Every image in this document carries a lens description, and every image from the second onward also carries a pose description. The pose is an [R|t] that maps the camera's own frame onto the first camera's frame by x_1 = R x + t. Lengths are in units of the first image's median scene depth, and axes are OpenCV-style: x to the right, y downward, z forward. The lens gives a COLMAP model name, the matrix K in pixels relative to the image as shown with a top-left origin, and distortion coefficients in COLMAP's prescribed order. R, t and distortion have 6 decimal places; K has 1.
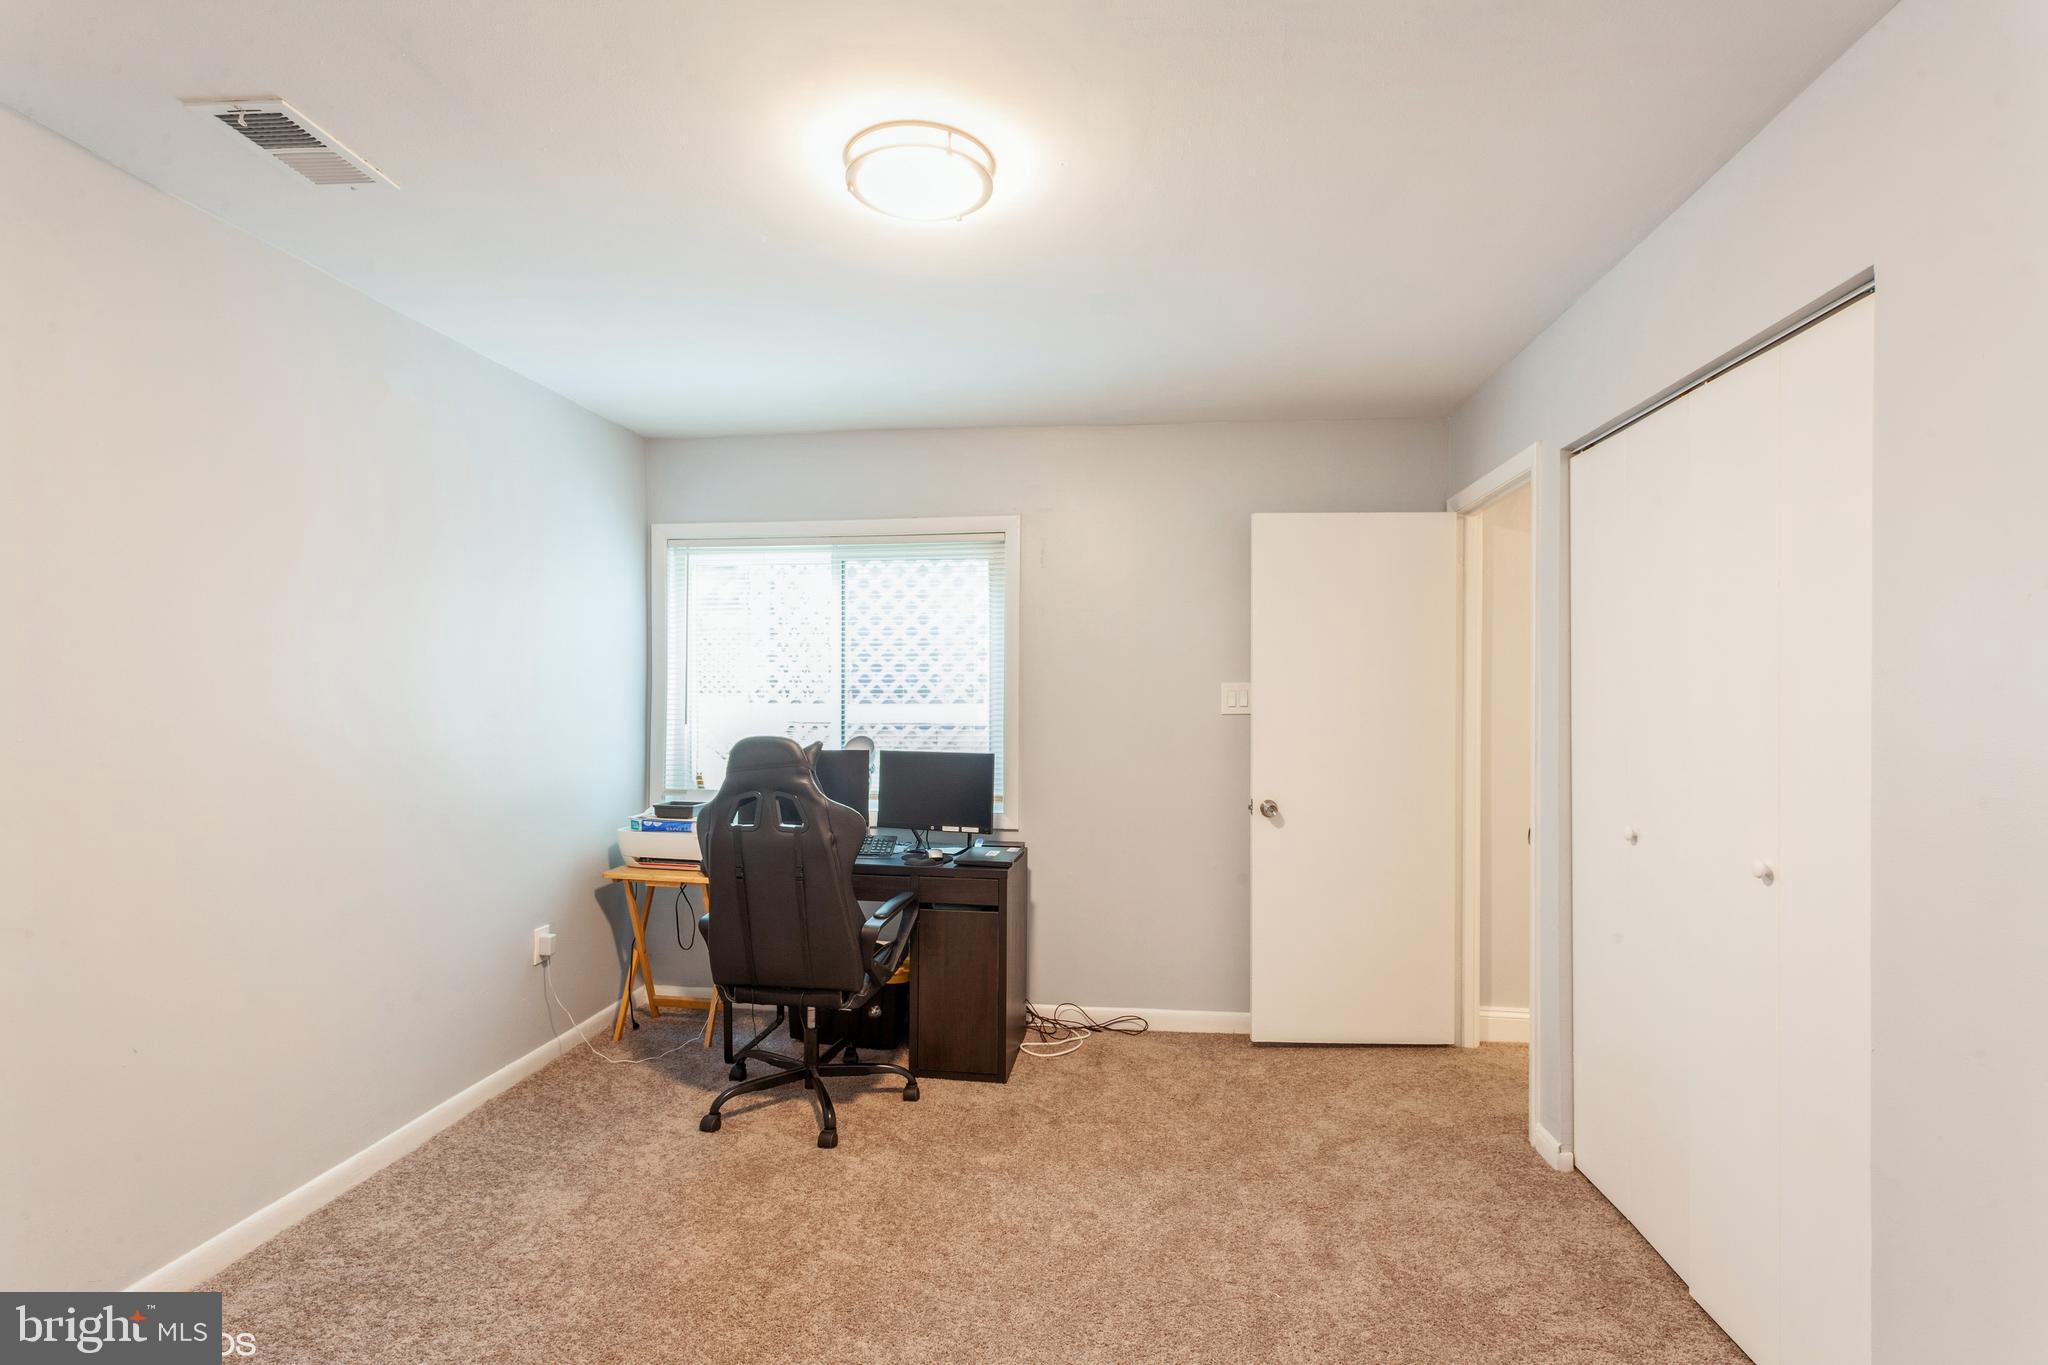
lens RADIAL K [[978.6, 0, 1032.5], [0, 978.6, 689.9], [0, 0, 1]] dist [0.001586, 0.001574]
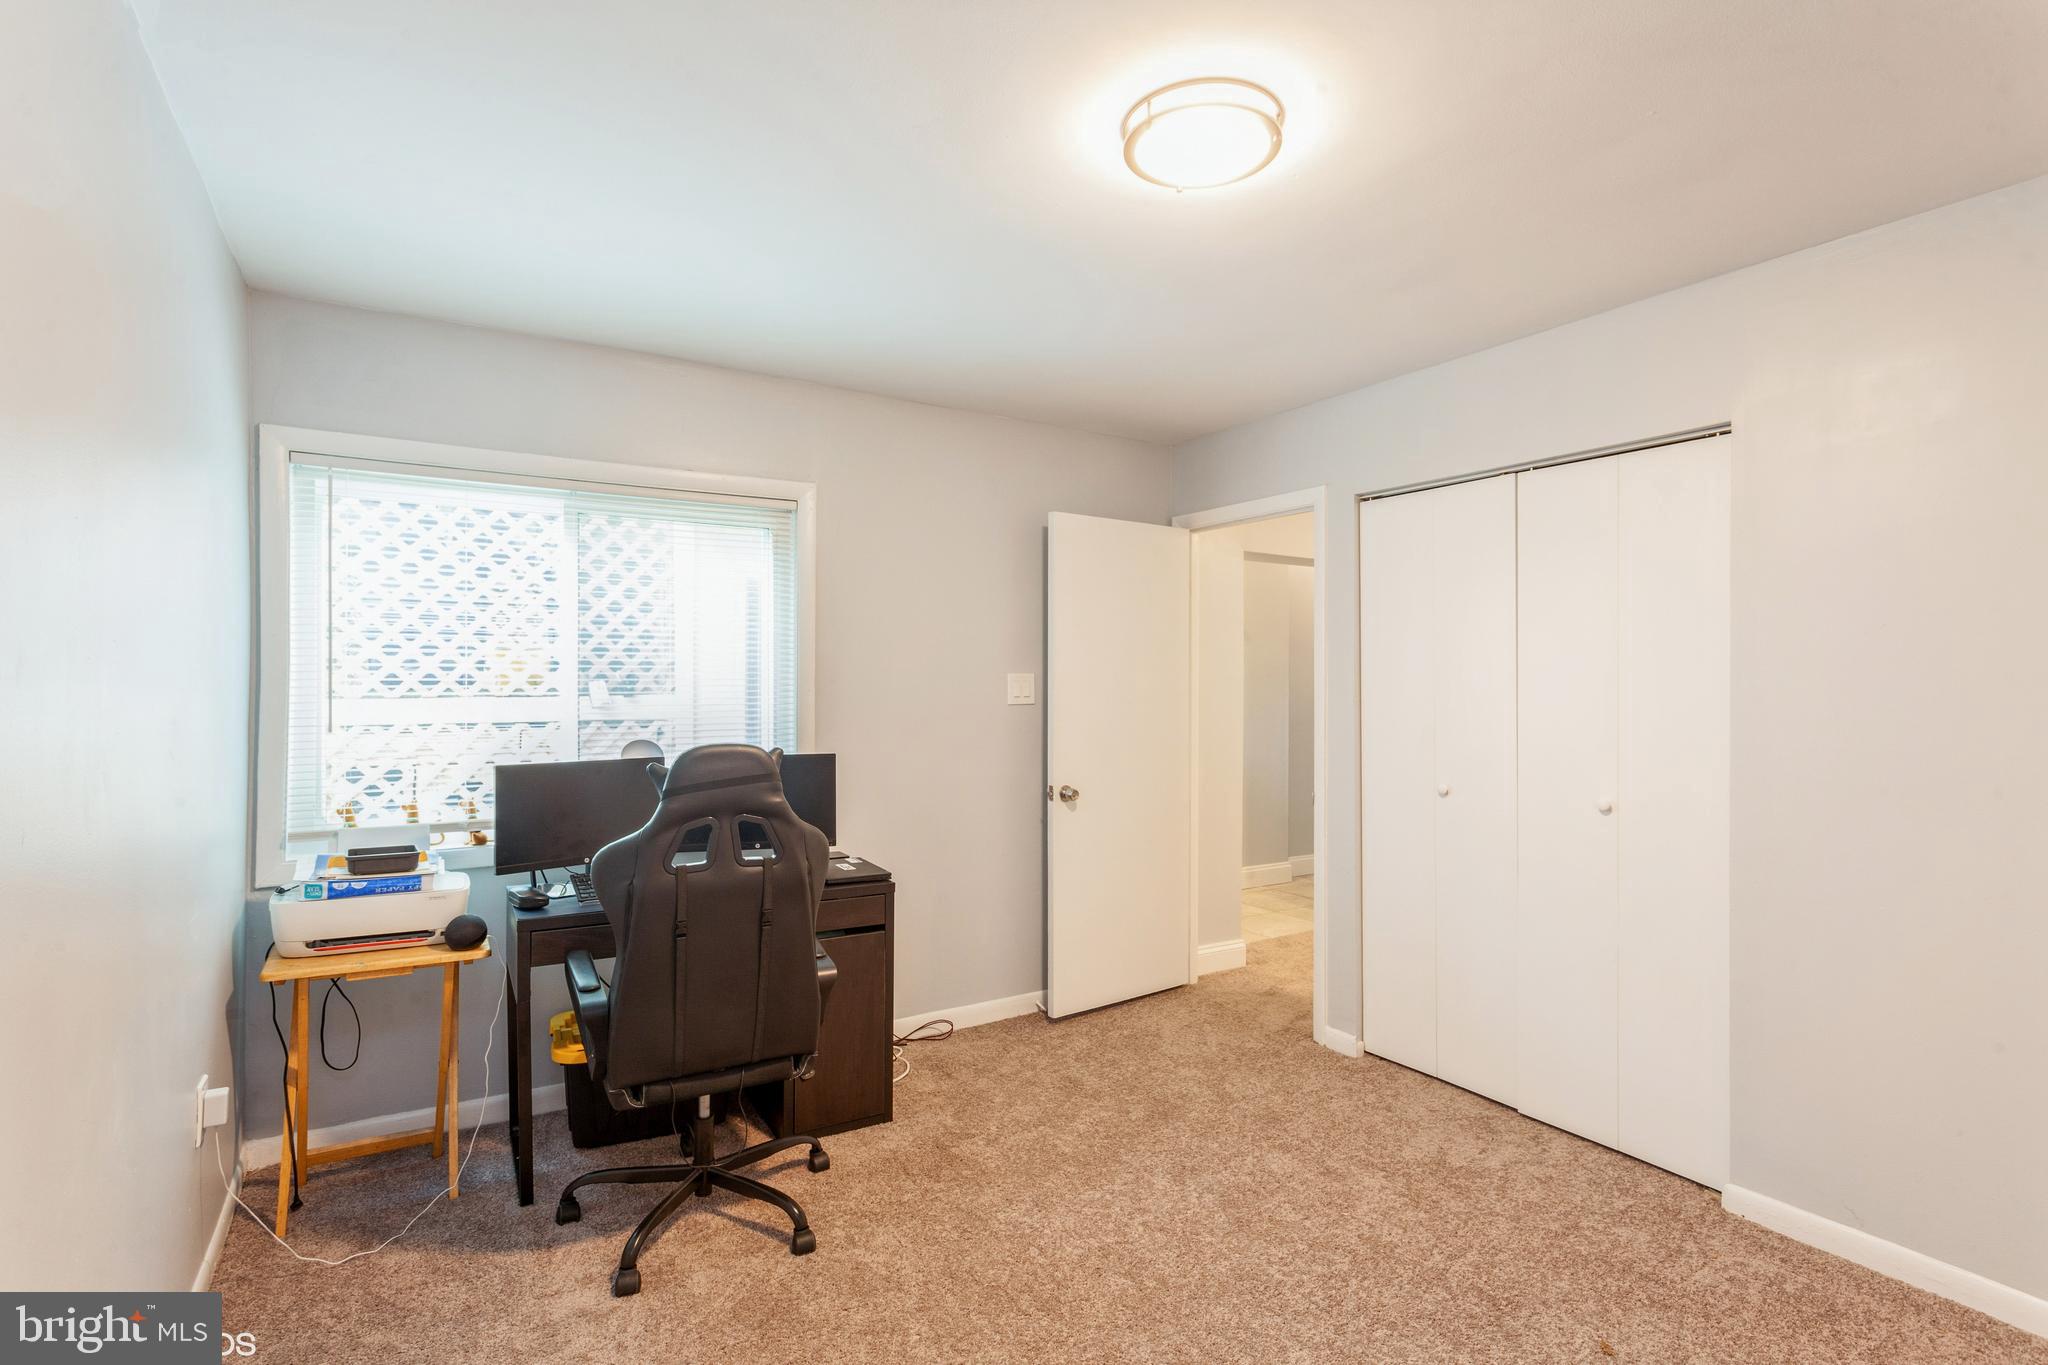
lens RADIAL K [[978.6, 0, 1032.6], [0, 978.6, 679.5], [0, 0, 1]] dist [0.001586, 0.001574]
pose [[0.779869, -0.000593, 0.625942, -0.452929], [-0.001069, 0.999997, 0.002280, -0.003697], [-0.625941, -0.002447, 0.779866, 0.206132]]
